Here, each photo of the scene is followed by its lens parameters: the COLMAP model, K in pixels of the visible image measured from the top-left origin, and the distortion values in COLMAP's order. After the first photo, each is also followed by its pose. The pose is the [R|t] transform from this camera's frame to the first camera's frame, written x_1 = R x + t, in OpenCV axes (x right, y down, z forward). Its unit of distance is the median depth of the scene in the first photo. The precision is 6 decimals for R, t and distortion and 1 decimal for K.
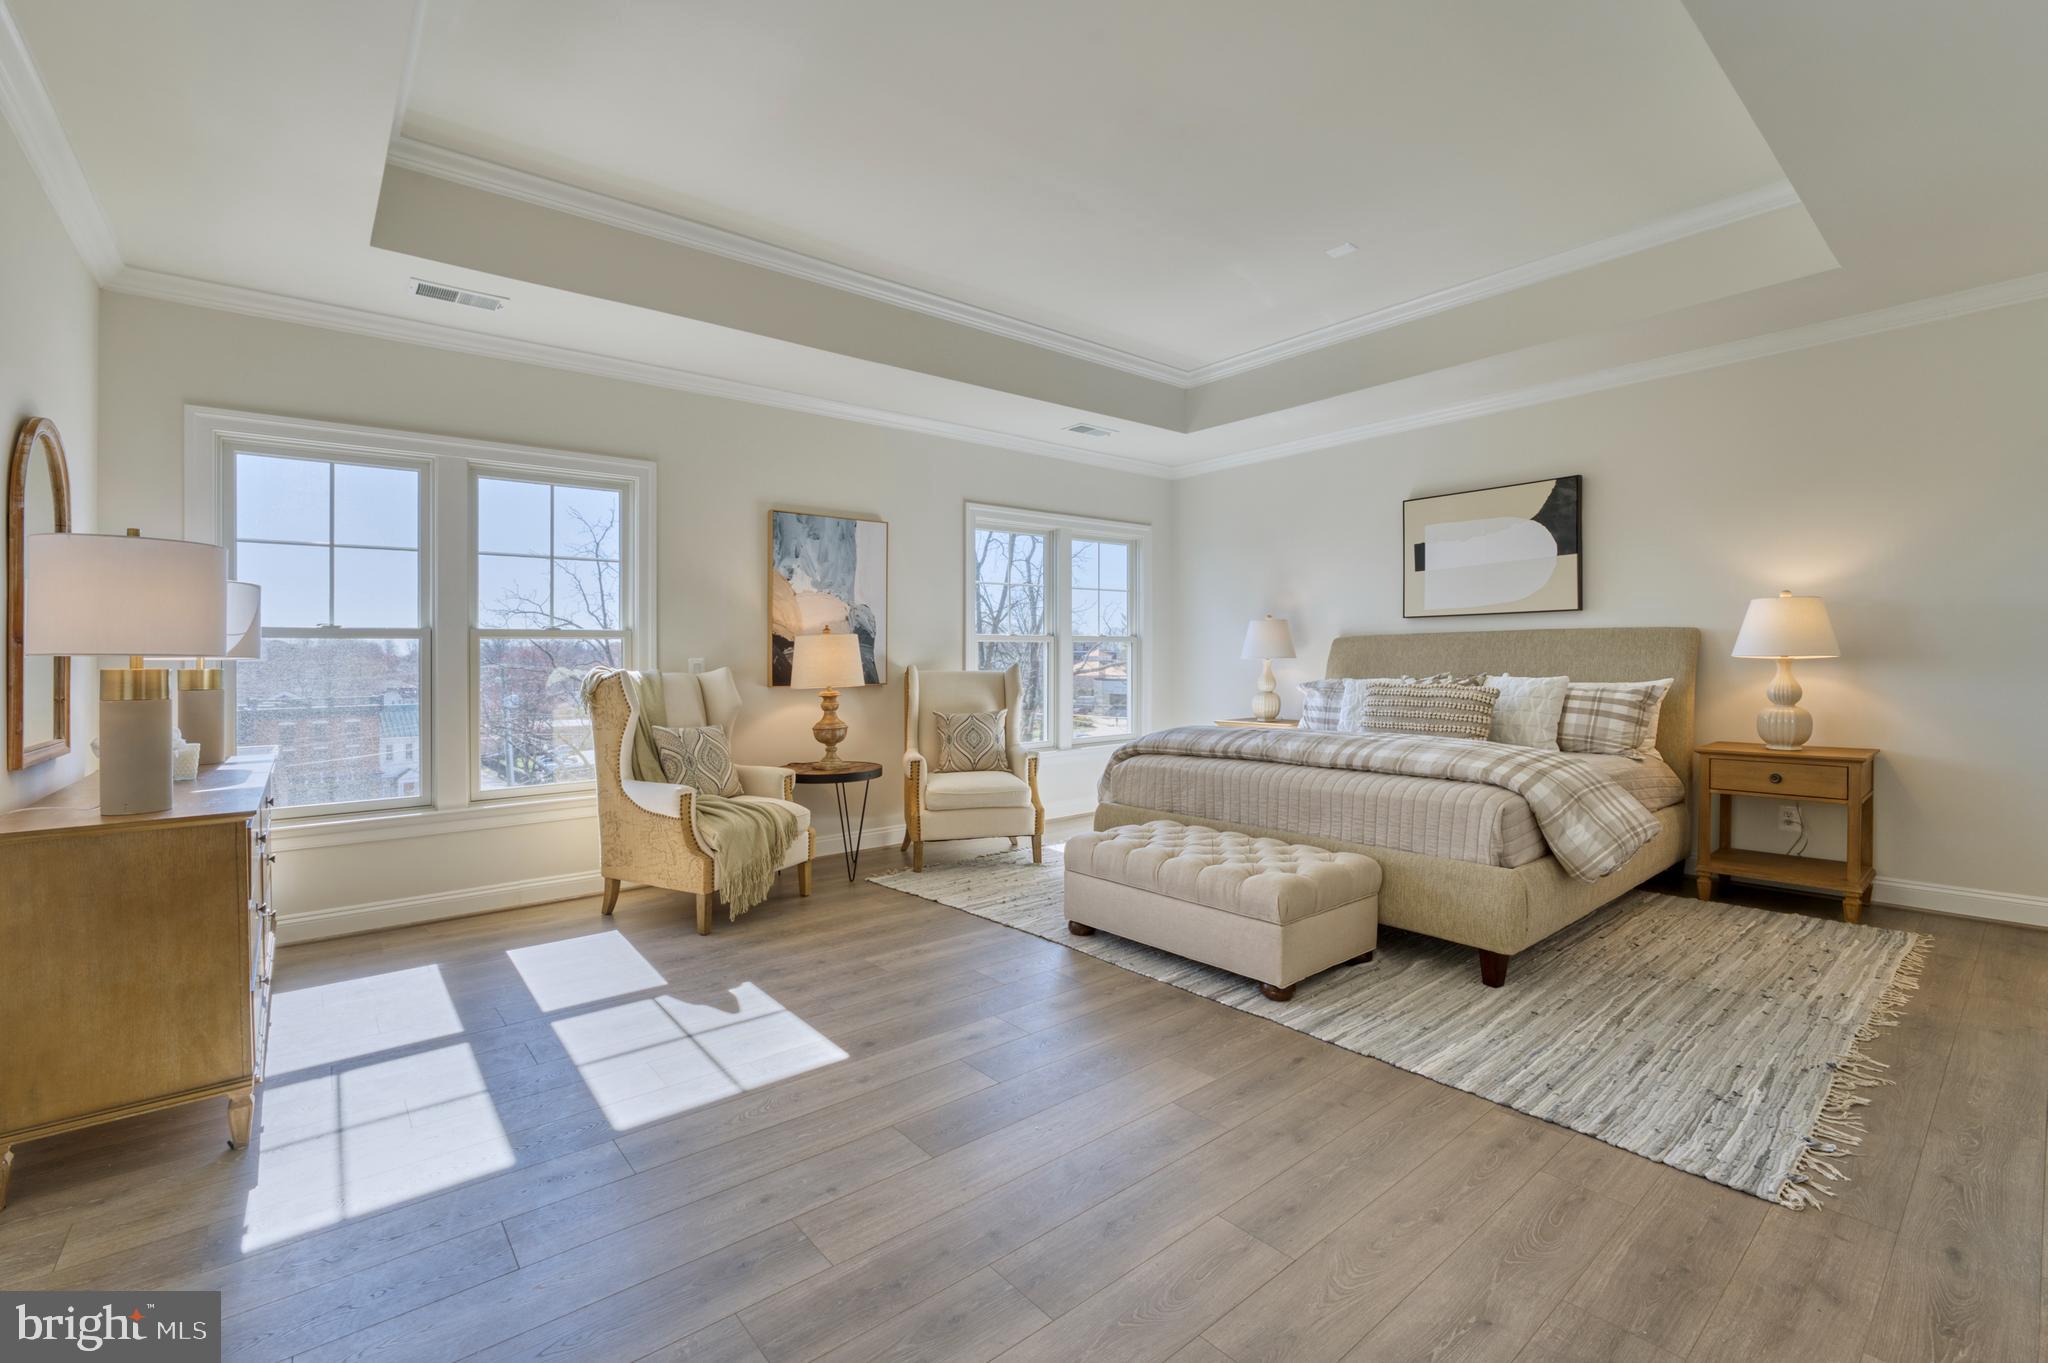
lens RADIAL K [[871.9, 0, 1026.6], [0, 871.9, 668.7], [0, 0, 1]] dist [-0.002290, -0.000600]
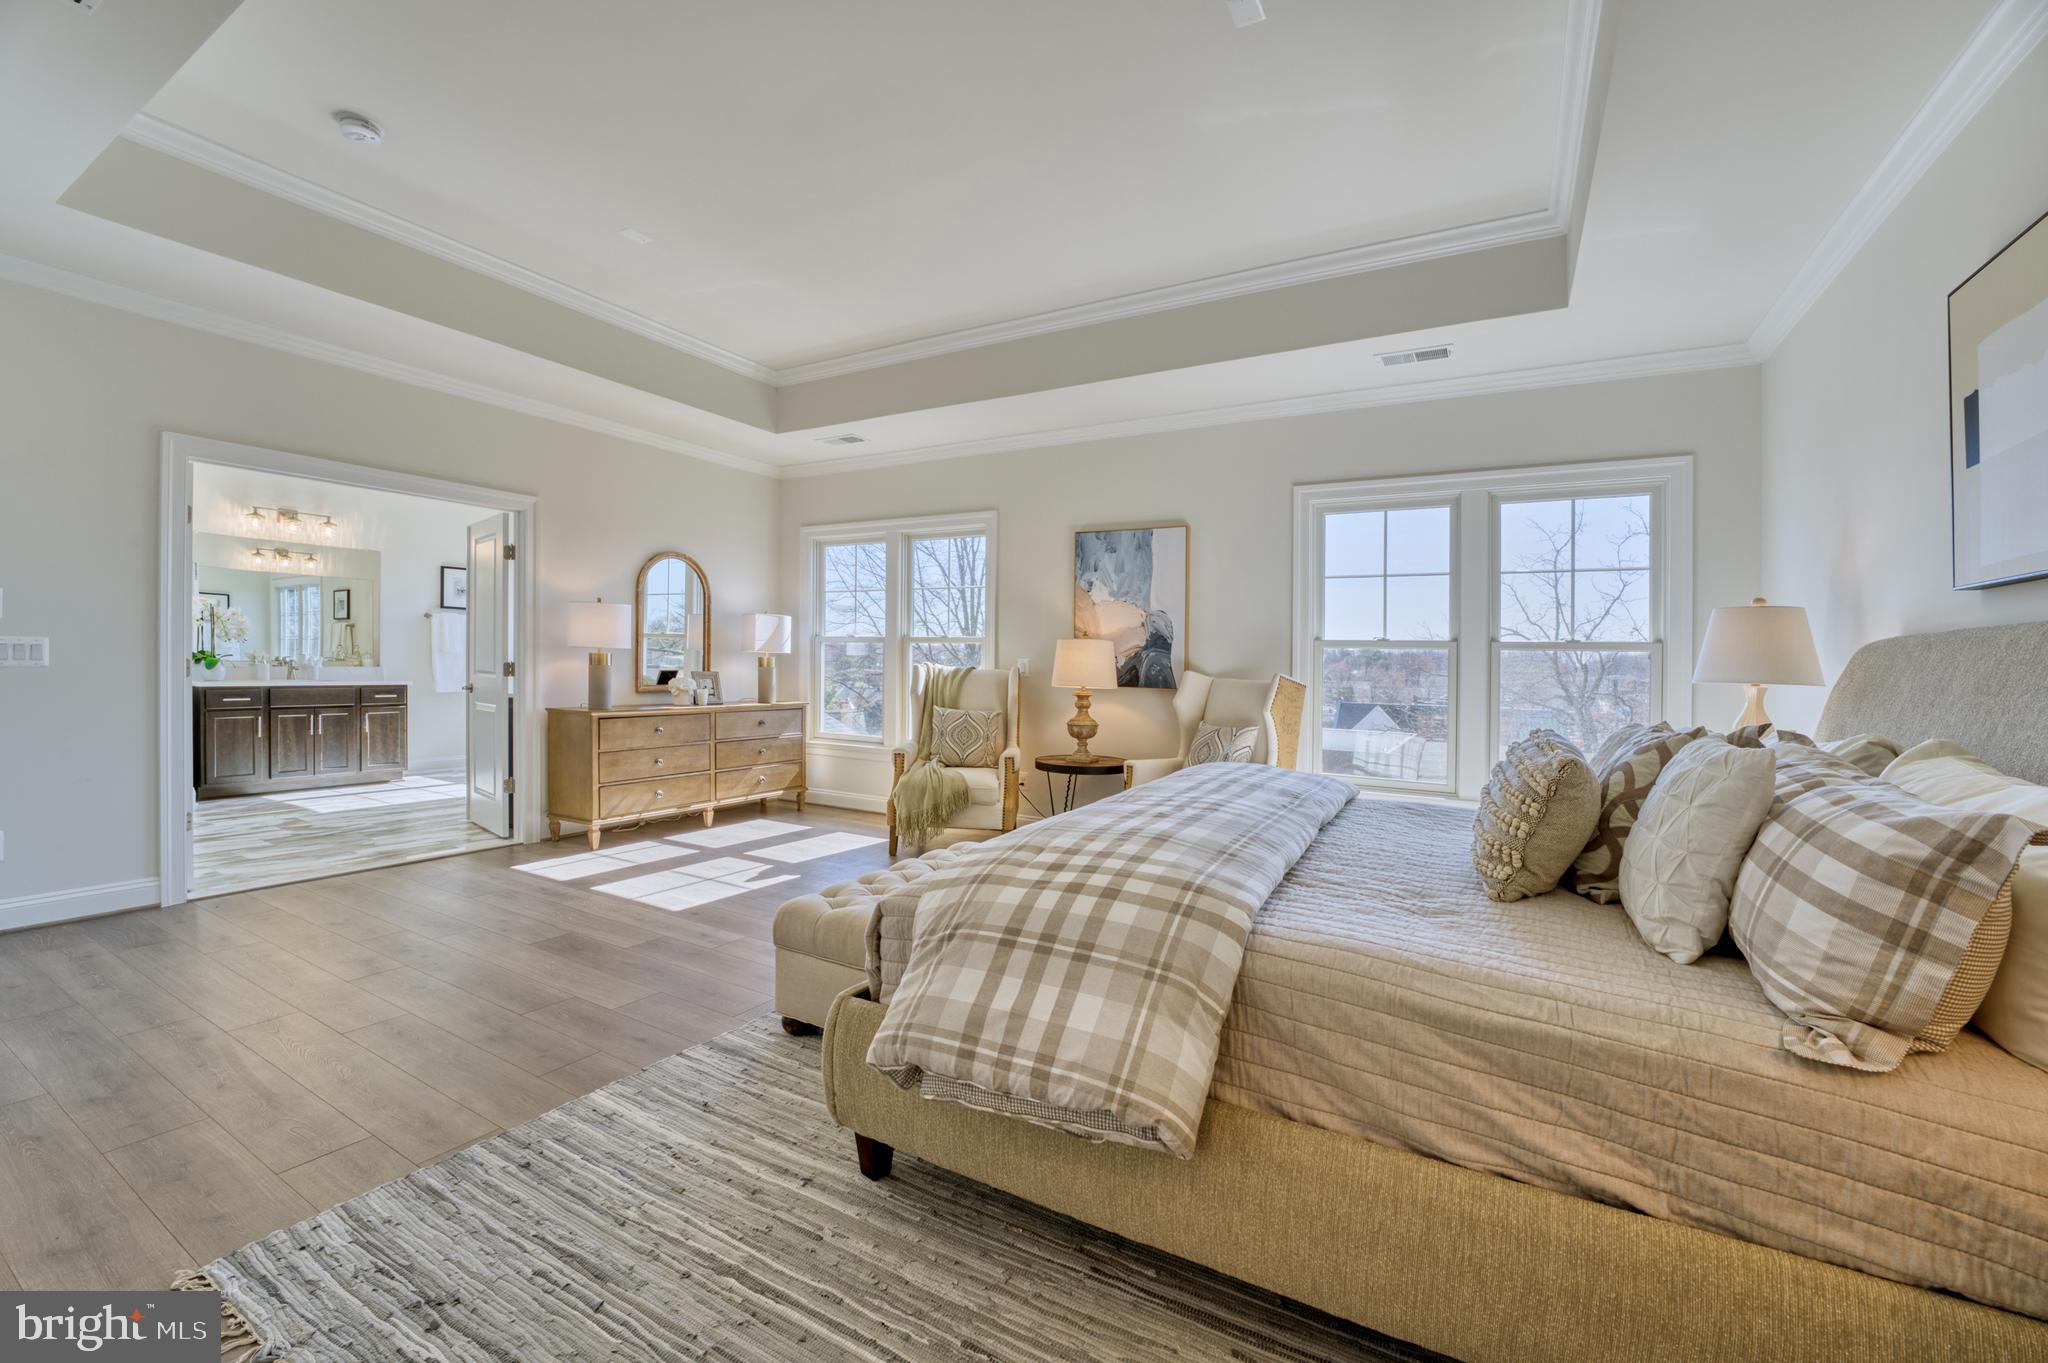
lens RADIAL K [[823.9, 0, 1030.0], [0, 823.9, 678.9], [0, 0, 1]] dist [-0.027813, 0.003475]
pose [[0.356421, 0.037433, -0.933575, 0.696362], [-0.041424, 0.998848, 0.024236, -0.011422], [0.933407, 0.030034, 0.357561, 0.546620]]
